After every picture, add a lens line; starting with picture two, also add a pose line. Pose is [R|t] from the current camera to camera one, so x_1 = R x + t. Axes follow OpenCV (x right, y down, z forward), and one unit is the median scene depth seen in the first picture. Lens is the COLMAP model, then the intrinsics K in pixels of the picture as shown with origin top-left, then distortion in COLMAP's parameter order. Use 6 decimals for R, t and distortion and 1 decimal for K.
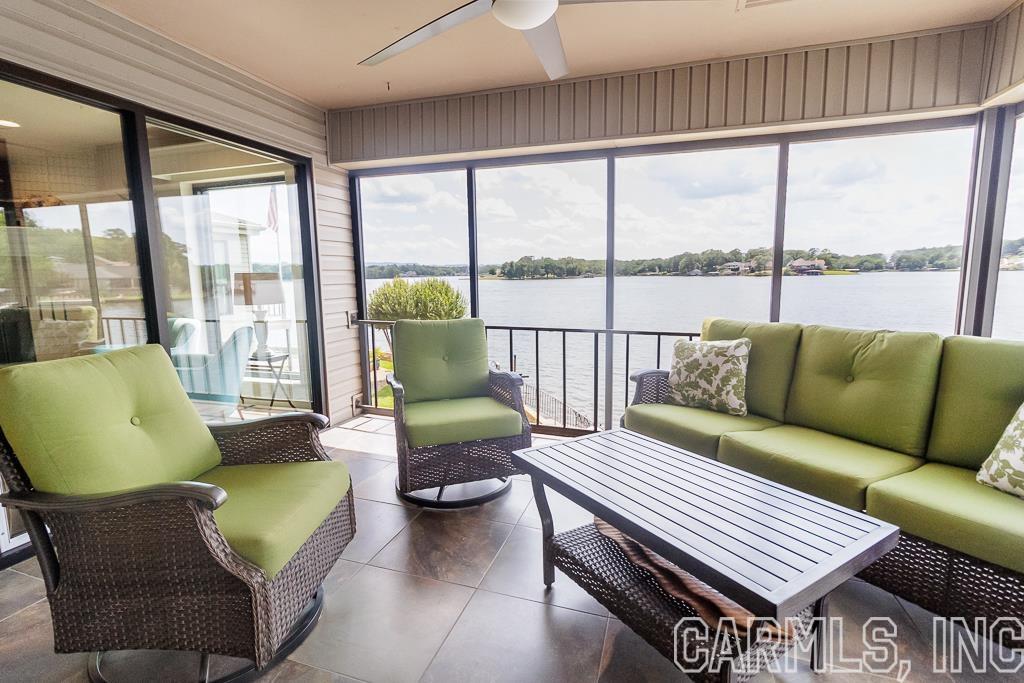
lens RADIAL K [[473.7, 0, 509.9], [0, 473.7, 330.6], [0, 0, 1]] dist [-0.001057, 0.000585]
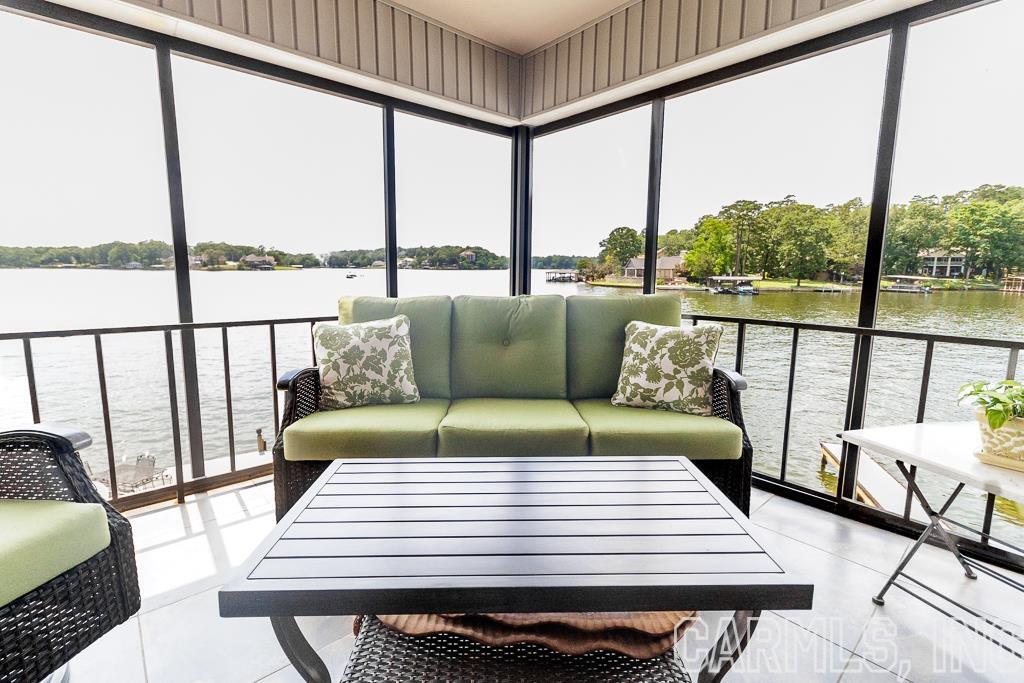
lens RADIAL K [[461.5, 0, 516.6], [0, 461.5, 332.3], [0, 0, 1]] dist [-0.001399, -0.000197]
pose [[0.507553, -0.102308, 0.855525, -0.136732], [0.087109, 0.993931, 0.067181, 0.008576], [-0.857206, 0.040426, 0.513384, 0.377596]]
